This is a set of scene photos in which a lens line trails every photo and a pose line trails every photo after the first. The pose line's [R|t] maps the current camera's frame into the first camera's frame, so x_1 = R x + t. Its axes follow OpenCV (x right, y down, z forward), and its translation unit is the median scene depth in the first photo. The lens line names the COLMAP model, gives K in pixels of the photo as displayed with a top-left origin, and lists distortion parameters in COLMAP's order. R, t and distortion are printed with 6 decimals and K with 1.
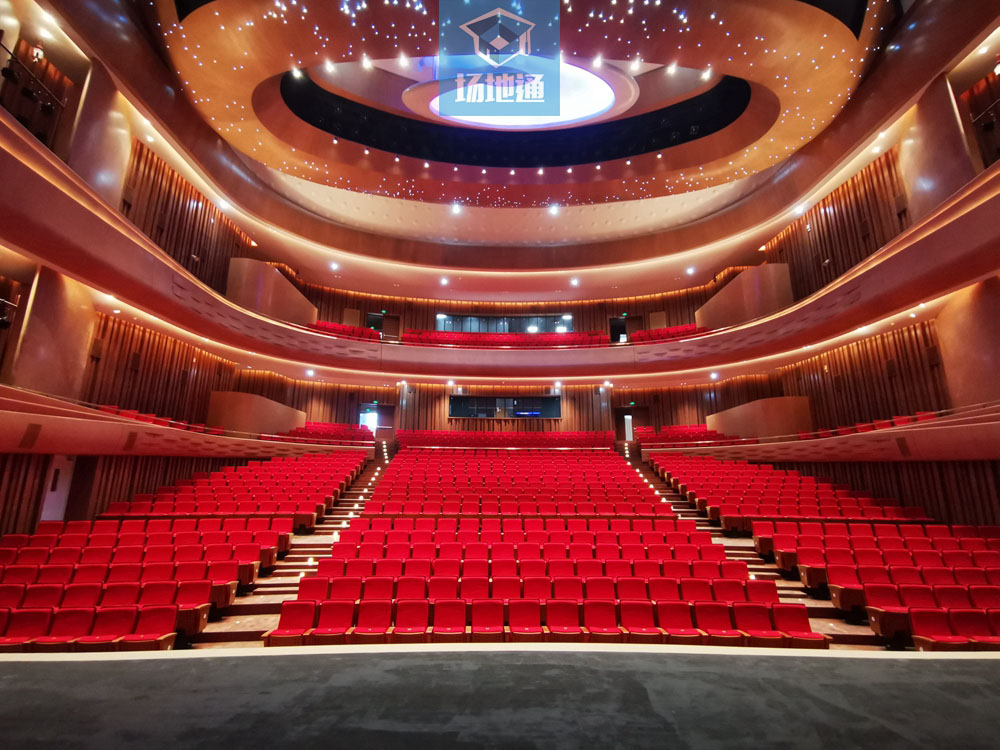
lens RADIAL K [[472.9, 0, 502.4], [0, 472.9, 372.0], [0, 0, 1]] dist [0.004533, -0.002416]
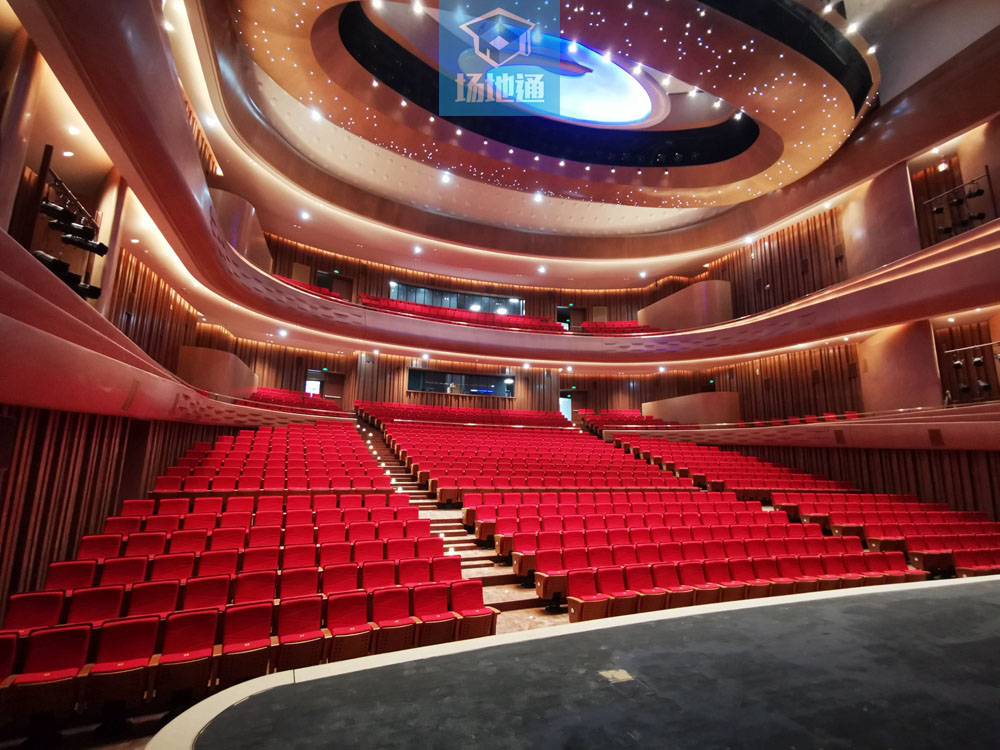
lens RADIAL K [[472.9, 0, 497.0], [0, 472.9, 373.8], [0, 0, 1]] dist [0.004533, -0.002416]
pose [[0.946622, 0.070189, 0.314613, -0.323576], [-0.087898, 0.995225, 0.042442, 0.005120], [-0.310132, -0.067830, 0.948271, 0.026341]]
